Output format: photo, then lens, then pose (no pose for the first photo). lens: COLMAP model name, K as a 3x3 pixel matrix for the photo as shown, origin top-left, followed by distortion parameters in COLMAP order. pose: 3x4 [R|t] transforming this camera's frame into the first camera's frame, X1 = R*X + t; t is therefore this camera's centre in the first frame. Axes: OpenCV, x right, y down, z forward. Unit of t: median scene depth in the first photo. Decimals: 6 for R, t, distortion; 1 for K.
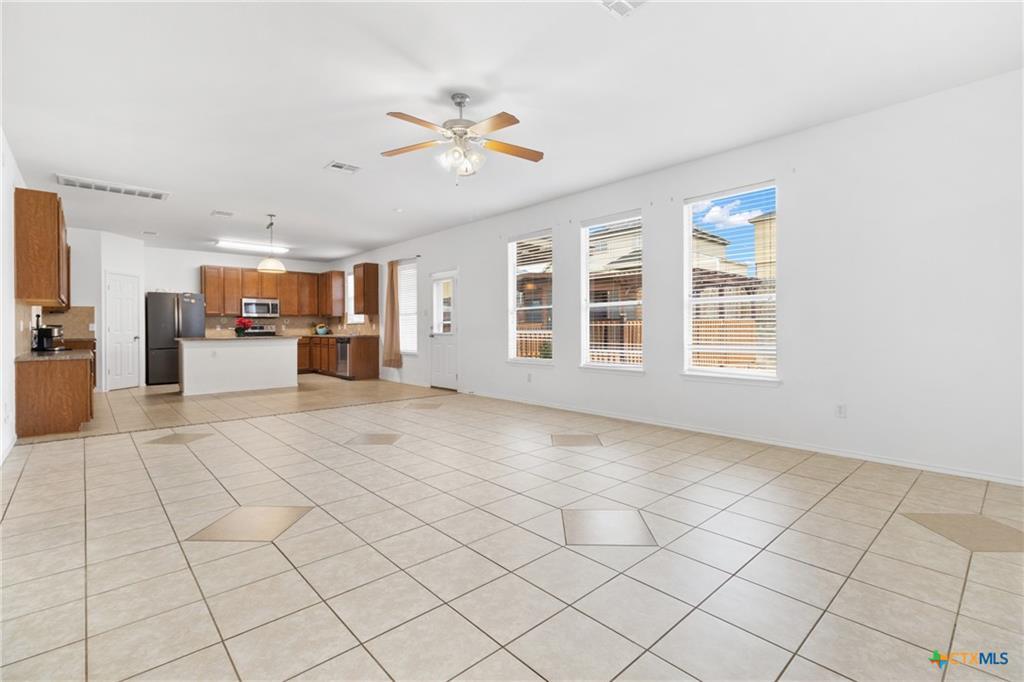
lens RADIAL K [[470.4, 0, 517.7], [0, 470.4, 325.8], [0, 0, 1]] dist [0.005043, 0.001162]
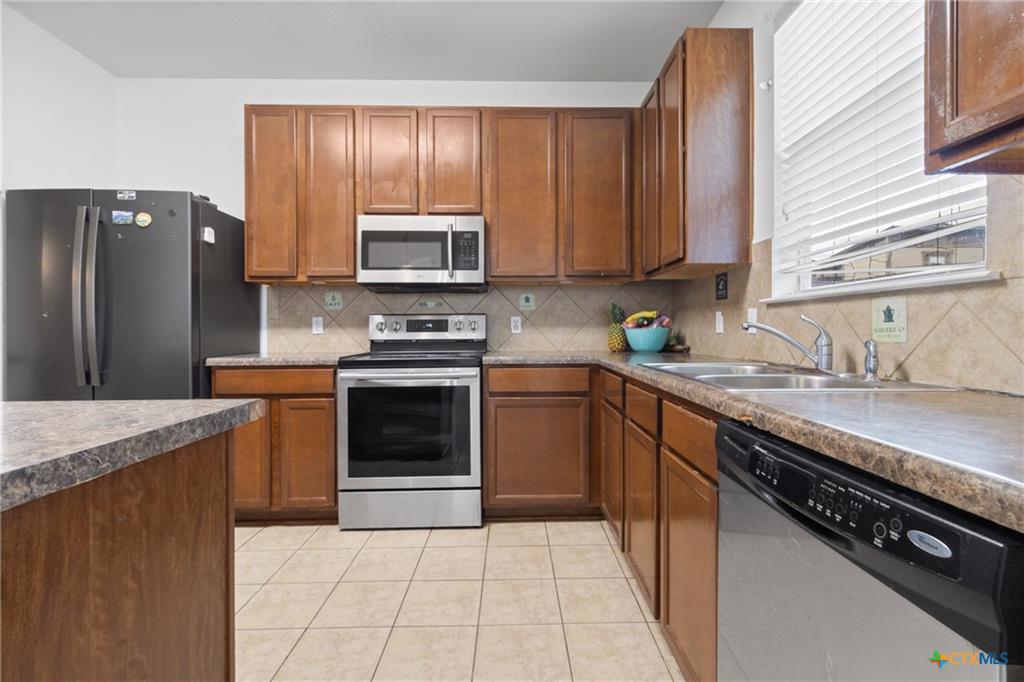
lens RADIAL K [[470.4, 0, 520.5], [0, 470.4, 331.3], [0, 0, 1]] dist [0.005043, 0.001162]
pose [[0.751993, 0.003188, -0.659163, -0.326454], [0.003633, 0.999953, 0.008981, 0.005330], [0.659161, -0.009148, 0.751947, 0.832067]]
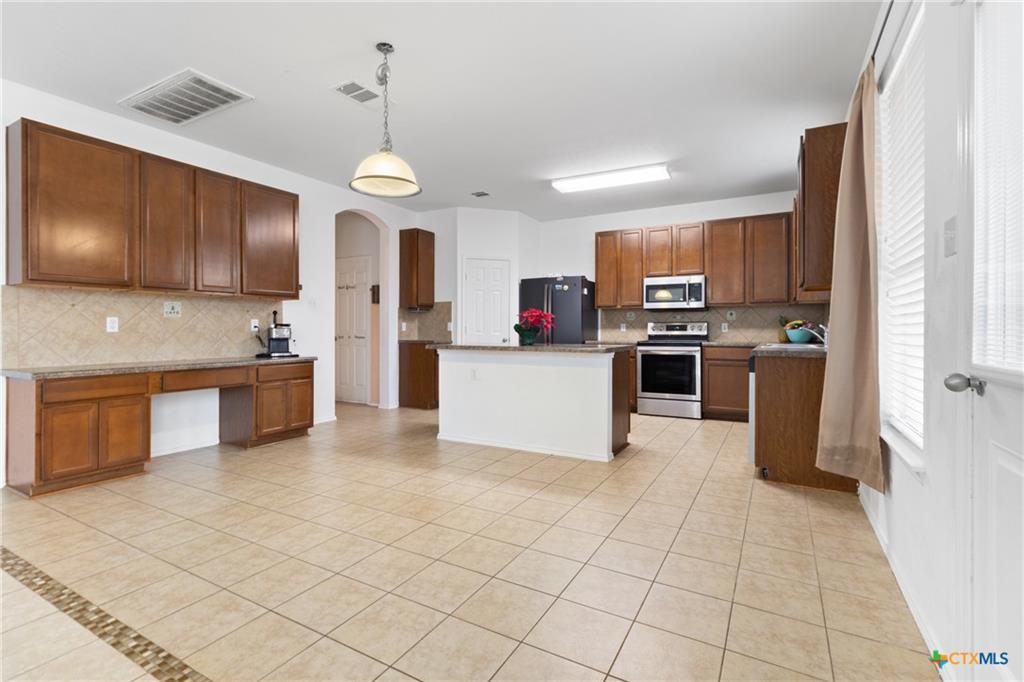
lens RADIAL K [[470.4, 0, 518.3], [0, 470.4, 324.9], [0, 0, 1]] dist [0.005043, 0.001162]
pose [[0.308613, -0.008726, -0.951148, -0.064887], [0.001348, 0.999961, -0.008737, 0.005472], [0.951187, 0.001414, 0.308613, 0.644279]]
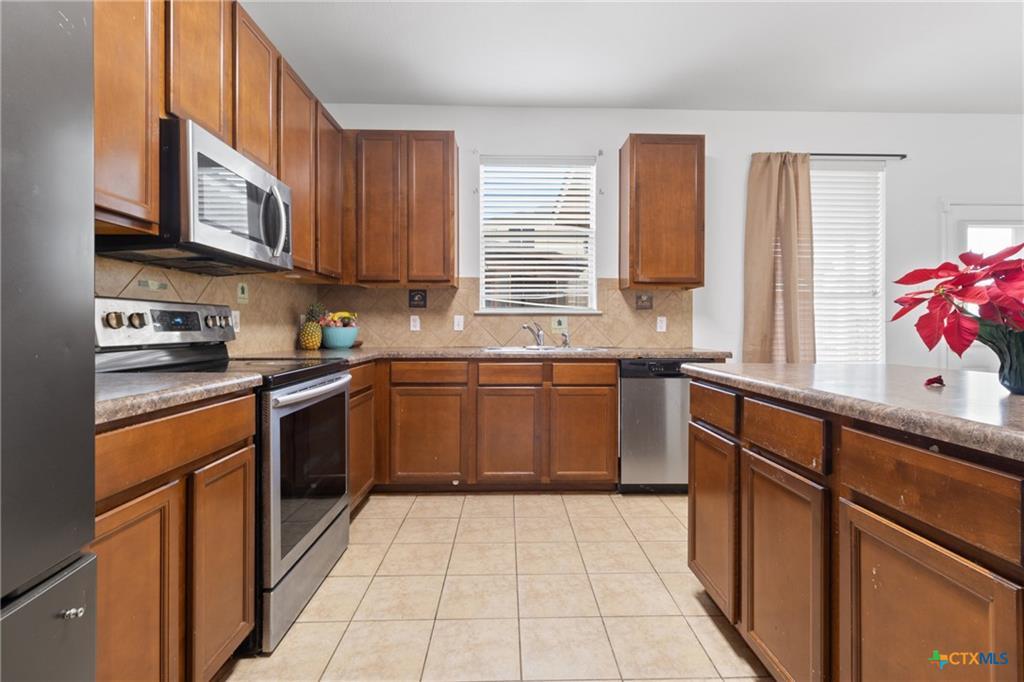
lens RADIAL K [[470.4, 0, 516.9], [0, 470.4, 330.5], [0, 0, 1]] dist [0.005043, 0.001162]
pose [[0.655630, 0.000080, 0.755082, -0.605624], [-0.006437, 0.999964, 0.005483, 0.006135], [-0.755055, -0.008455, 0.655607, 0.798541]]
